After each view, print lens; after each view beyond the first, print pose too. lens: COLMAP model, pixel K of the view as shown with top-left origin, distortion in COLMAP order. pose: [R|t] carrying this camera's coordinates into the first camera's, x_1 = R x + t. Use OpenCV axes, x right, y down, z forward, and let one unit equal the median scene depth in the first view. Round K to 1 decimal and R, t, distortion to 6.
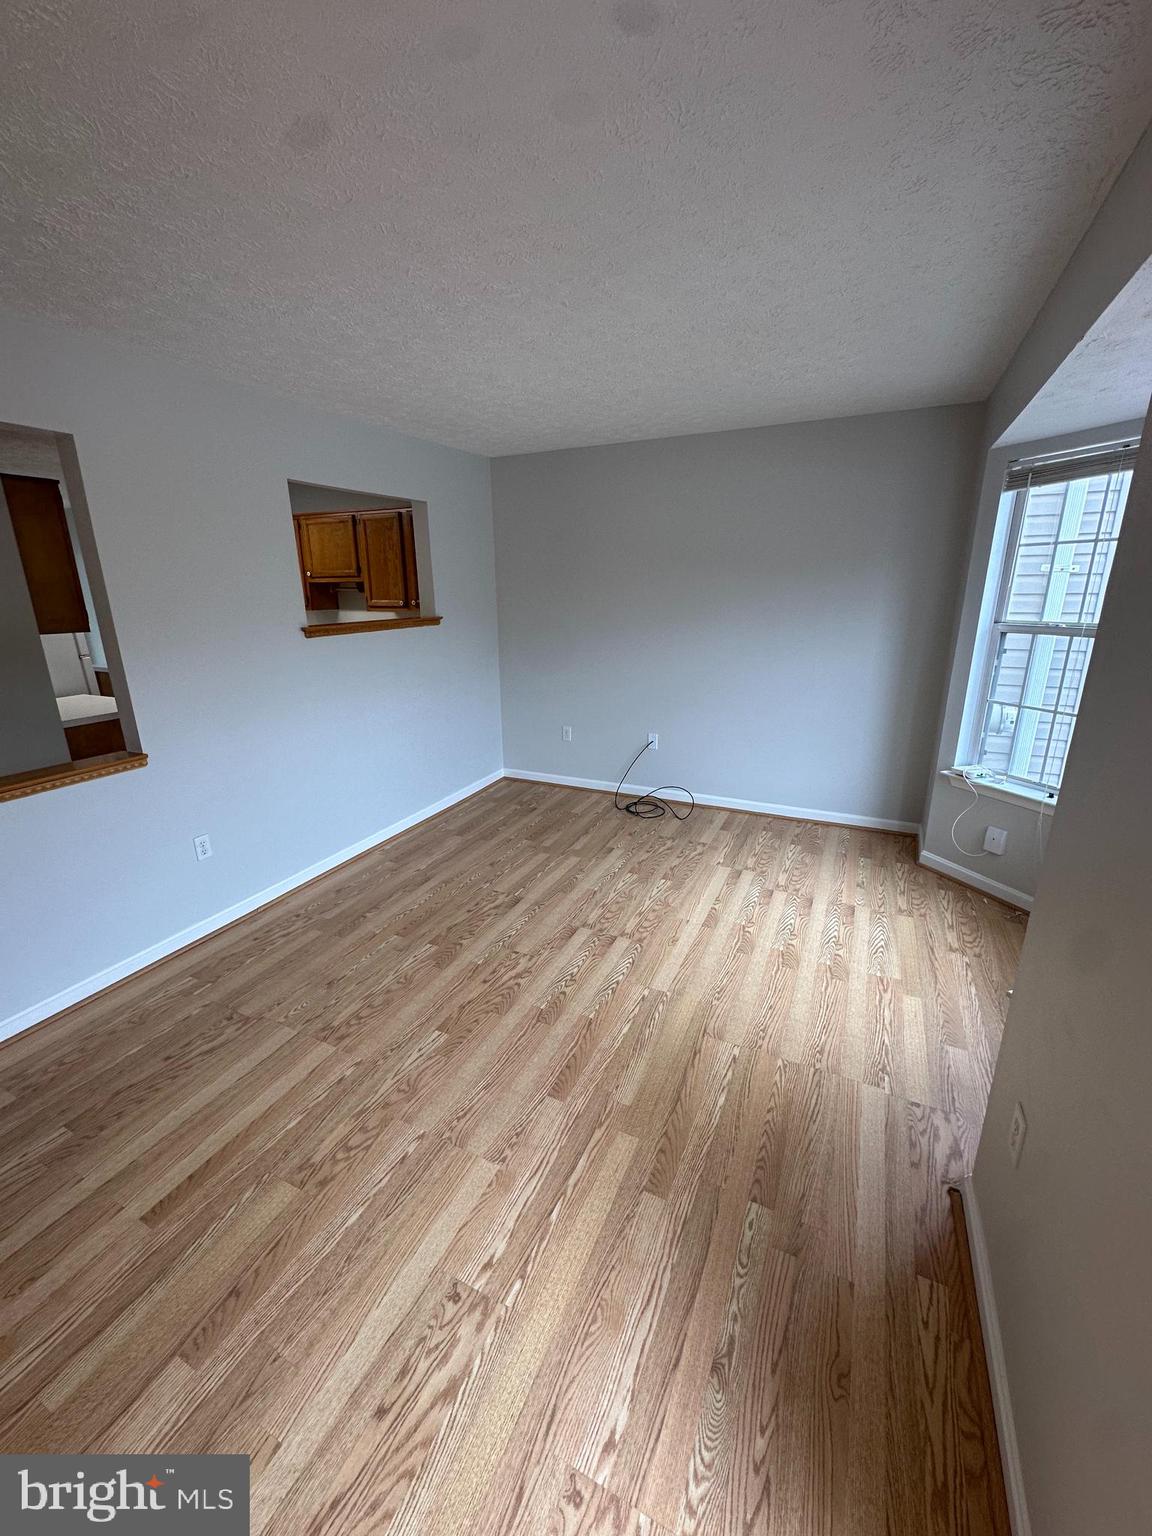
lens RADIAL K [[614.5, 0, 576.0], [0, 614.5, 768.0], [0, 0, 1]] dist [0.000116, 0.000669]
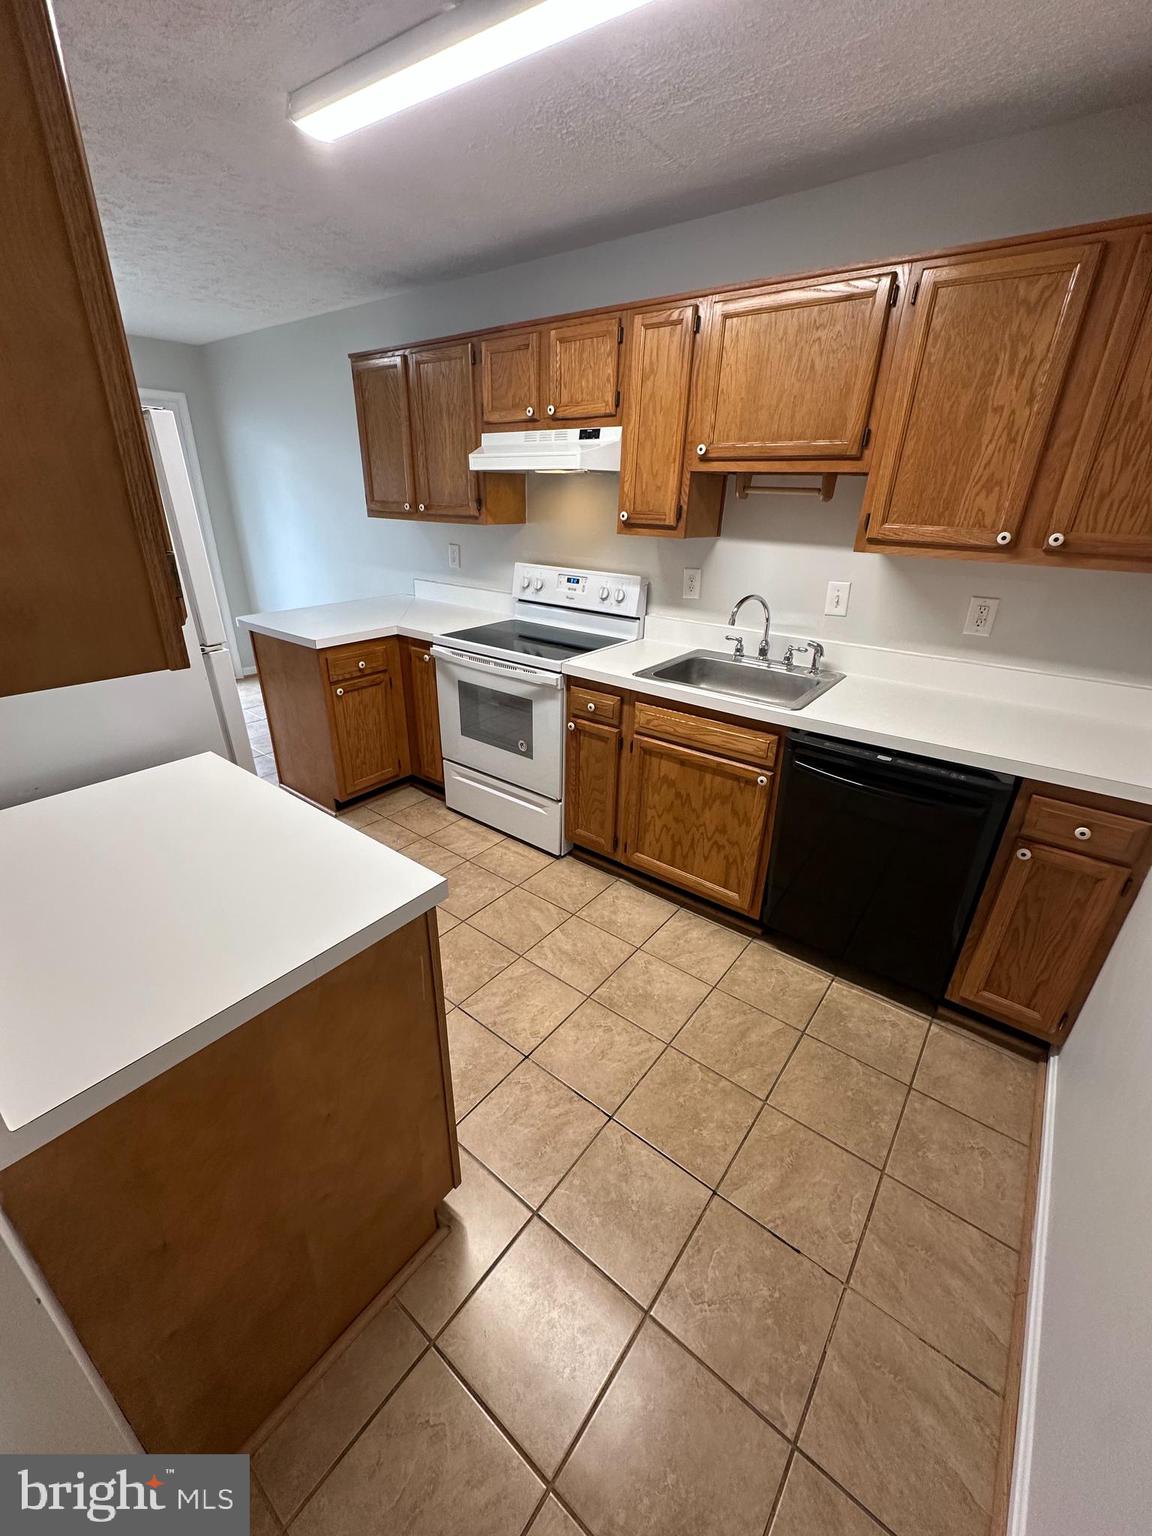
lens RADIAL K [[609.9, 0, 570.6], [0, 609.9, 767.0], [0, 0, 1]] dist [-0.004833, 0.000587]
pose [[0.975020, 0.124421, -0.183997, -0.918714], [-0.099121, 0.985056, 0.140854, -0.330474], [0.198772, -0.119097, 0.972782, 1.204049]]
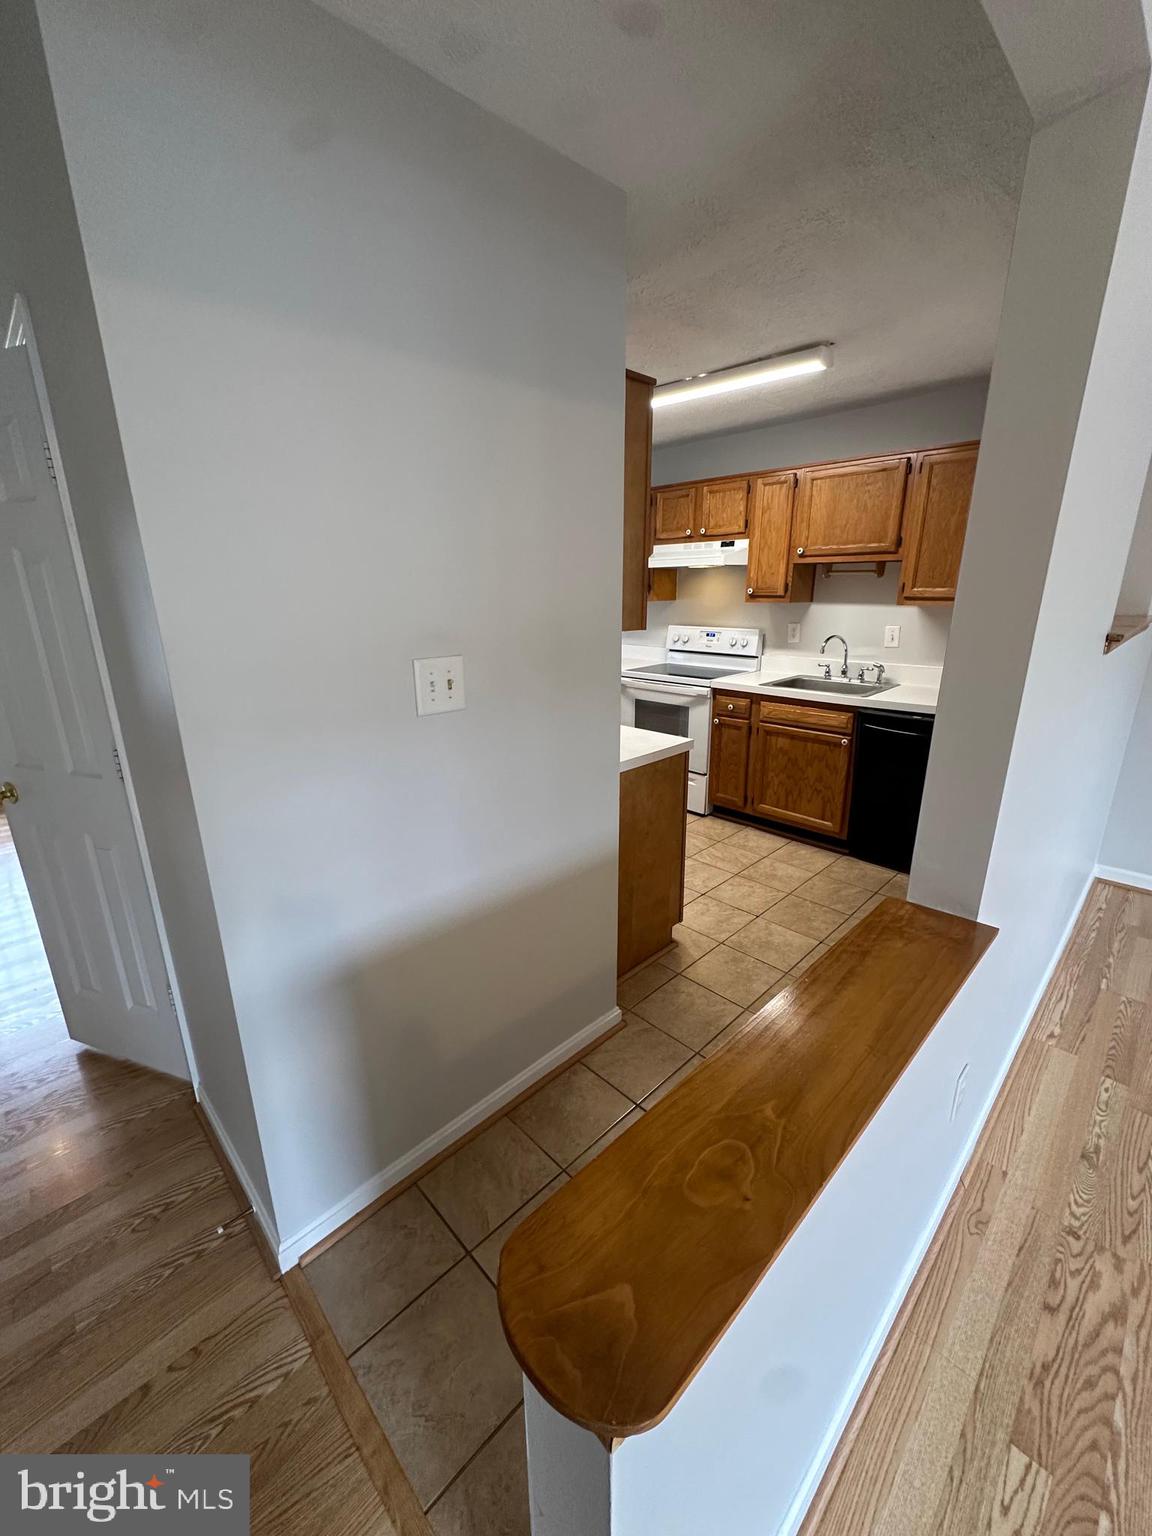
lens RADIAL K [[609.9, 0, 570.6], [0, 609.9, 767.0], [0, 0, 1]] dist [-0.004833, 0.000587]
pose [[0.937443, 0.104818, -0.331986, -0.930326], [-0.103271, 0.994402, 0.022352, -0.122660], [0.332470, 0.013330, 0.943020, 0.553994]]
